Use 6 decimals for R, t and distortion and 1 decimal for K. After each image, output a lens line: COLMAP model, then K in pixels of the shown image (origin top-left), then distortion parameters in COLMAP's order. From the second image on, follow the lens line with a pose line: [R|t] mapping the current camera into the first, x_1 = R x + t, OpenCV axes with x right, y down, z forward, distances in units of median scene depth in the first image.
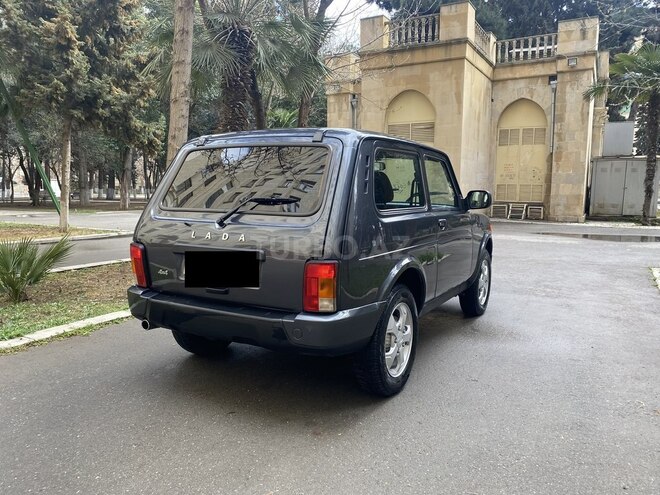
lens RADIAL K [[502.5, 0, 330.0], [0, 502.5, 247.5], [0, 0, 1]] dist [0.038884, -0.045432]
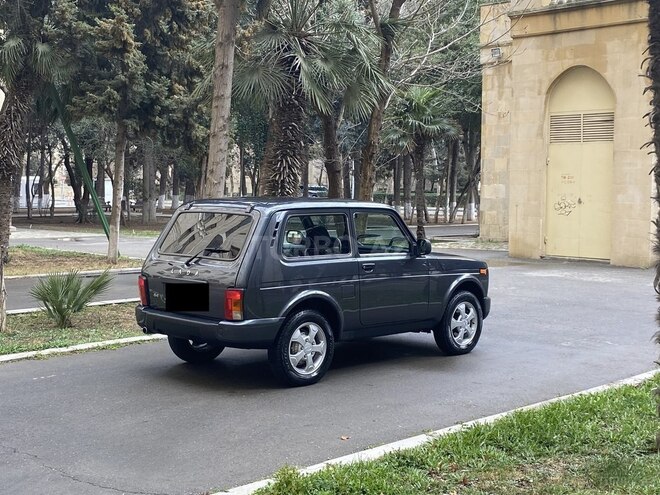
lens RADIAL K [[946.3, 0, 330.0], [0, 946.3, 247.5], [0, 0, 1]] dist [0.226536, -0.673973]
pose [[0.963033, 0.019005, -0.268714, 0.663563], [-0.032827, 0.998354, -0.047038, 0.015967], [0.267377, 0.054120, 0.962071, -1.146343]]
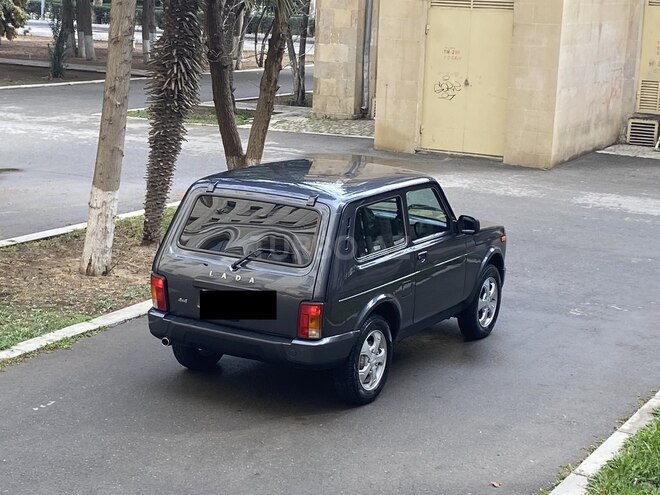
lens RADIAL K [[1315.2, 0, 314.1], [0, 1315.2, 247.6], [0, 0, 1]] dist [0.171241, 0.110050]
pose [[0.999562, 0.029521, 0.002030, -0.013159], [-0.029585, 0.995659, 0.088246, -0.265750], [0.000584, -0.088267, 0.996097, -1.562942]]
